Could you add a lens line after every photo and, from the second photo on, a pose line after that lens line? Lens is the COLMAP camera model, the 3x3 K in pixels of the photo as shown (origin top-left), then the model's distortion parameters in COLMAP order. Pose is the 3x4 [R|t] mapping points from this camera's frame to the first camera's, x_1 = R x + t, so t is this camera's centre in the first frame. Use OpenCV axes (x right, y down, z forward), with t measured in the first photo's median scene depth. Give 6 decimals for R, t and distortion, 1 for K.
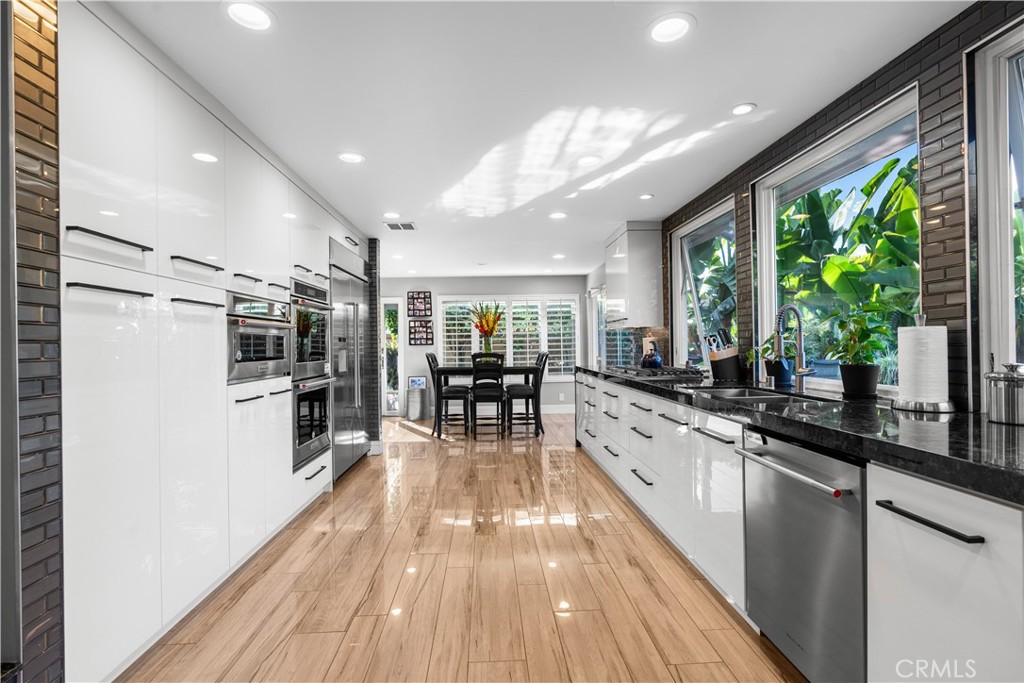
lens RADIAL K [[467.2, 0, 513.3], [0, 467.2, 351.7], [0, 0, 1]] dist [-0.008457, 0.002503]
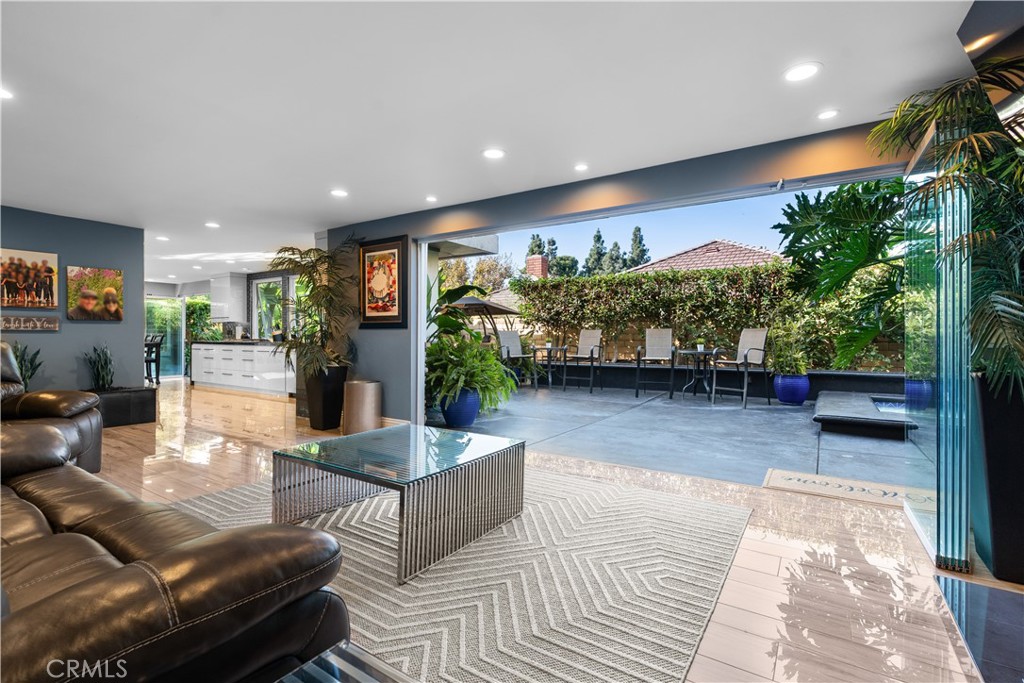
lens RADIAL K [[467.2, 0, 506.8], [0, 467.2, 337.6], [0, 0, 1]] dist [-0.008457, 0.002503]
pose [[0.596972, 0.018084, 0.802058, -0.950451], [-0.004275, 0.999803, -0.019360, 0.077399], [-0.802250, 0.008128, 0.596932, -1.748666]]
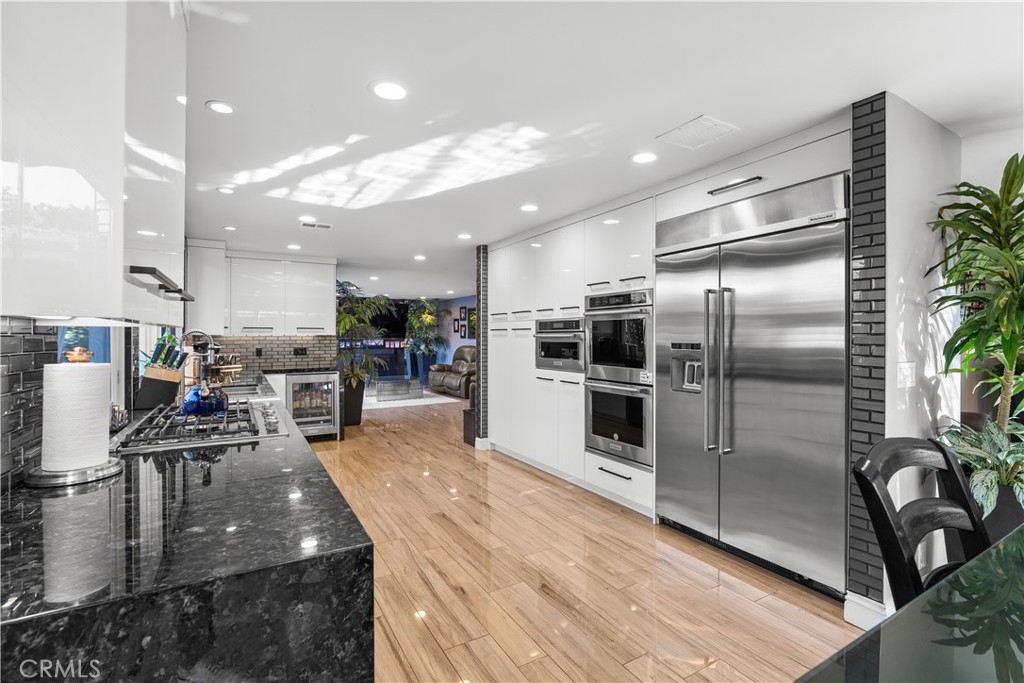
lens RADIAL K [[467.2, 0, 512.2], [0, 467.2, 336.9], [0, 0, 1]] dist [-0.008457, 0.002503]
pose [[-0.889641, 0.016305, -0.456369, 0.253749], [0.009441, 0.999805, 0.017318, -0.063721], [0.456562, 0.011098, -0.889622, 1.843414]]
